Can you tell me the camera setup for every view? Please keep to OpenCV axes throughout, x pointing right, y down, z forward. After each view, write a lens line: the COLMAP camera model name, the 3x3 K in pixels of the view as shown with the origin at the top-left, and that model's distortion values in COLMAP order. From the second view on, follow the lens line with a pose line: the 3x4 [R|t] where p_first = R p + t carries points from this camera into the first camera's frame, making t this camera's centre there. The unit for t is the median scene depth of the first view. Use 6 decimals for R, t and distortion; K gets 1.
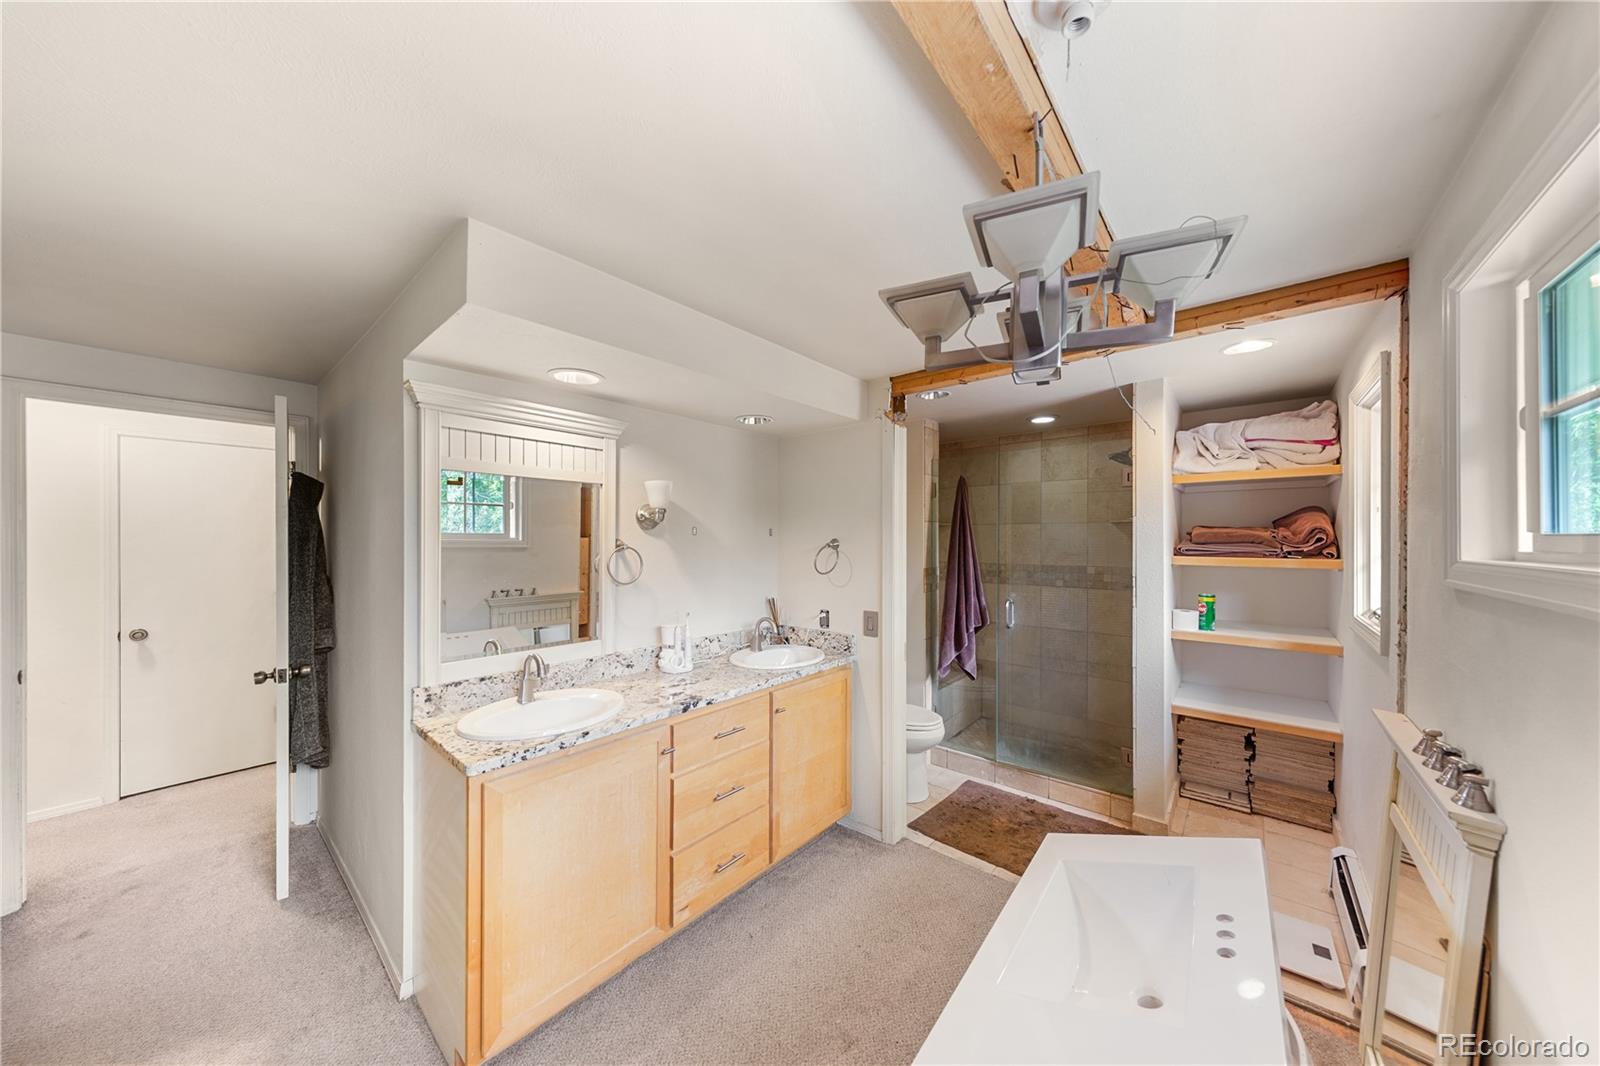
lens RADIAL K [[506.1, 0, 803.7], [0, 506.1, 537.0], [0, 0, 1]] dist [0.007531, -0.000713]
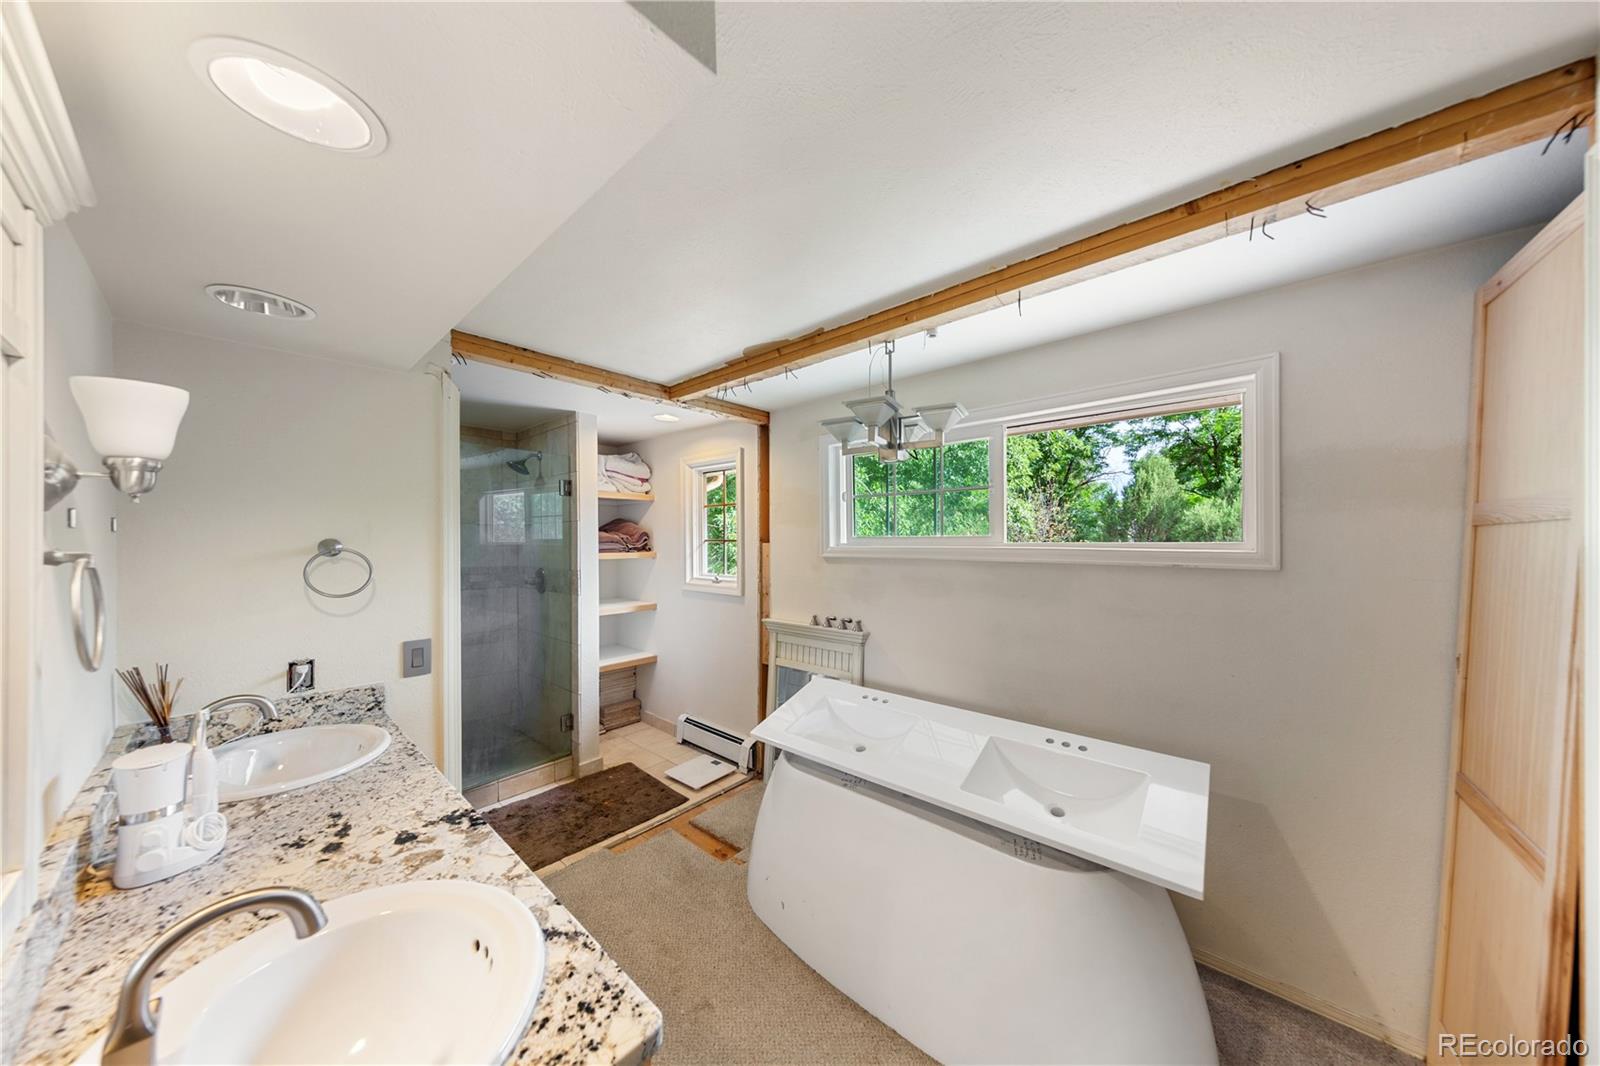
lens RADIAL K [[506.1, 0, 802.7], [0, 506.1, 538.5], [0, 0, 1]] dist [0.007531, -0.000713]
pose [[0.042277, 0.002526, 0.999103, -0.557613], [-0.003241, 0.999992, -0.002391, 0.002724], [-0.999101, -0.003137, 0.042284, 0.422509]]
